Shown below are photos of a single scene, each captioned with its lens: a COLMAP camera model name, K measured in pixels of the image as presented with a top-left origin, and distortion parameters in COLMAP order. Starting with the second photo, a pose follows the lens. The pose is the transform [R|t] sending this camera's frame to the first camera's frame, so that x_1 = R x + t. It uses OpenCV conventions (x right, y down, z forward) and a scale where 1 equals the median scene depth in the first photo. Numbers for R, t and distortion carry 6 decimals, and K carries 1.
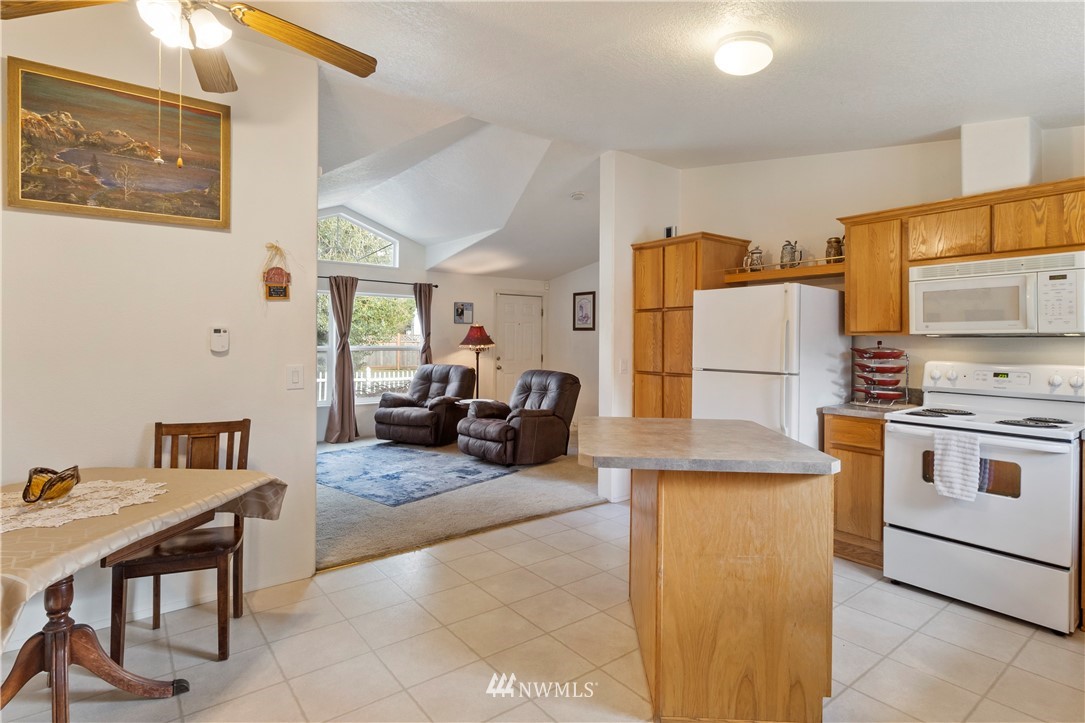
lens RADIAL K [[554.8, 0, 541.8], [0, 554.8, 342.6], [0, 0, 1]] dist [-0.000156, -0.000401]
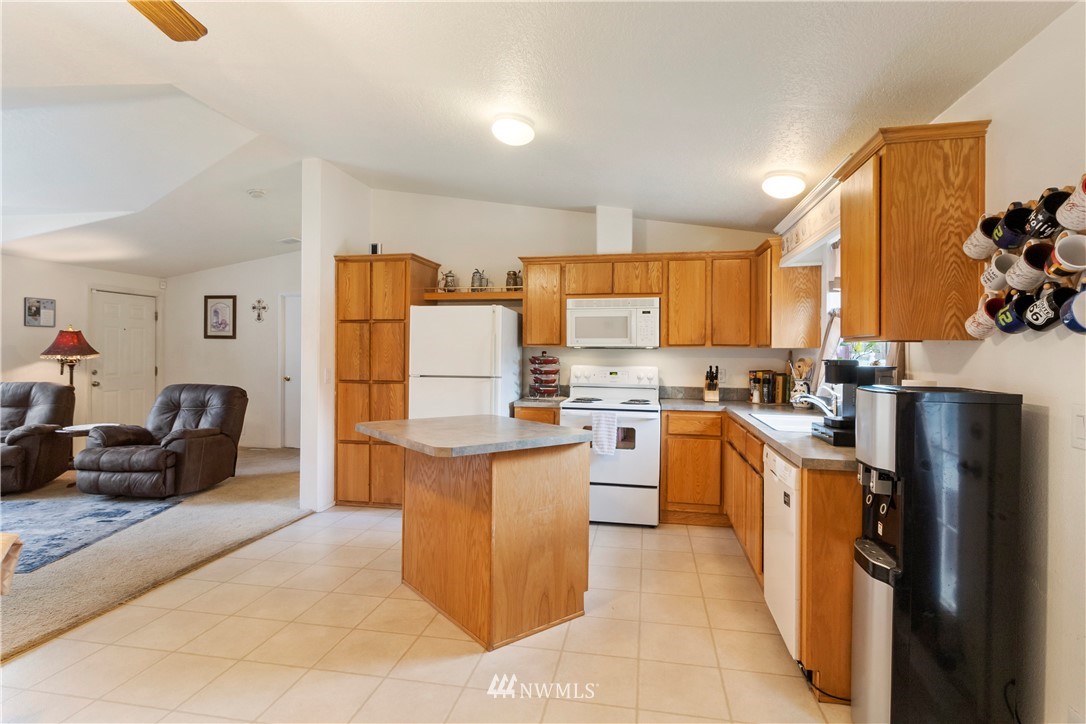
lens RADIAL K [[550.5, 0, 543.0], [0, 550.5, 362.0], [0, 0, 1]] dist [0.001217, -0.000284]
pose [[0.748215, -0.011909, 0.663350, -0.238967], [-0.000072, 0.999837, 0.018032, -0.000631], [-0.663456, -0.013539, 0.748092, -0.008005]]
